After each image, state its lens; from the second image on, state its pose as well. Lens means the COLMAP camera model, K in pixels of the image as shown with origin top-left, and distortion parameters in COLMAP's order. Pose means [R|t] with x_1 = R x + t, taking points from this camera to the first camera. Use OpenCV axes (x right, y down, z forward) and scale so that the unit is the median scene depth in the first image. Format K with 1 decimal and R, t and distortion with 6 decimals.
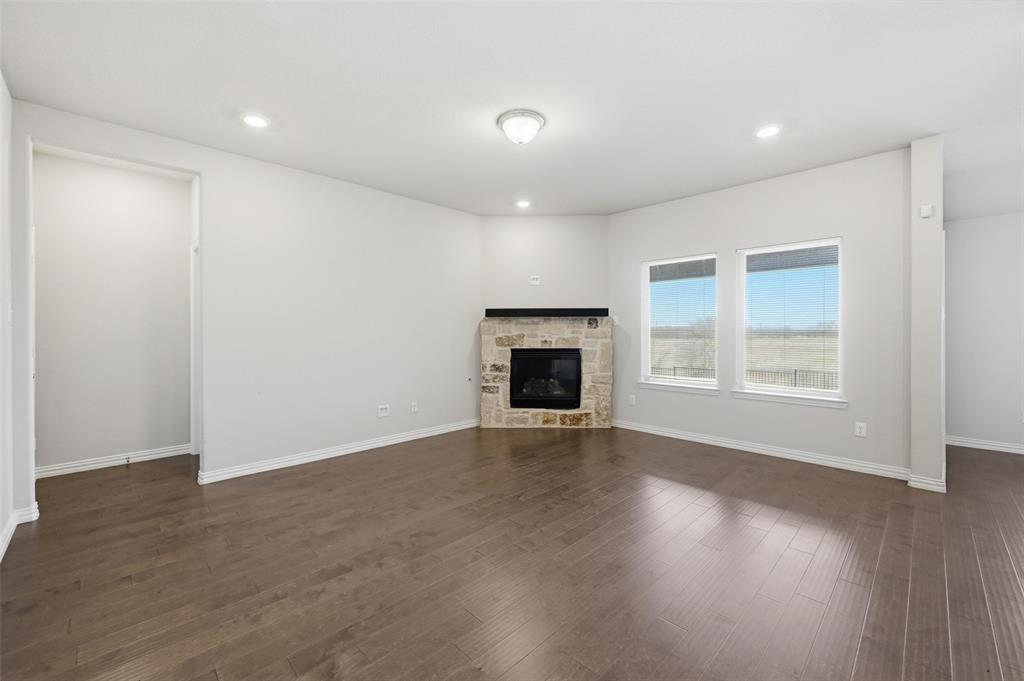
lens RADIAL K [[413.7, 0, 505.4], [0, 413.7, 333.5], [0, 0, 1]] dist [-0.001241, -0.000079]
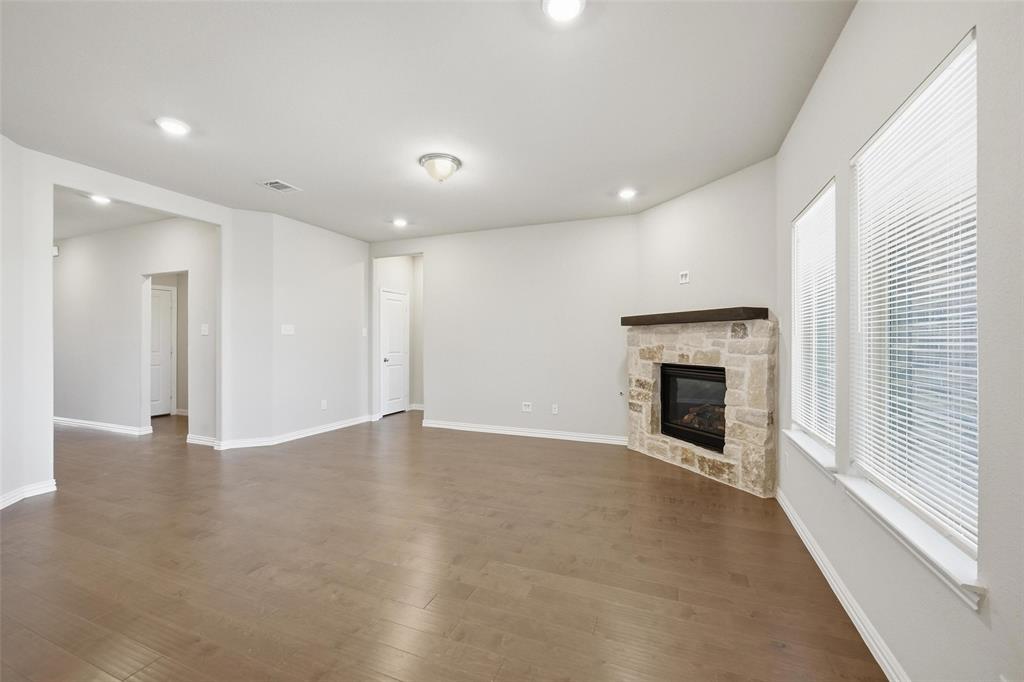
lens RADIAL K [[407.2, 0, 512.0], [0, 407.2, 341.0], [0, 0, 1]] dist [0.000360, 0.000021]
pose [[0.399441, 0.002531, -0.916755, 0.662271], [-0.005540, 0.999985, 0.000347, -0.006364], [0.916742, 0.004940, 0.399449, 0.406370]]
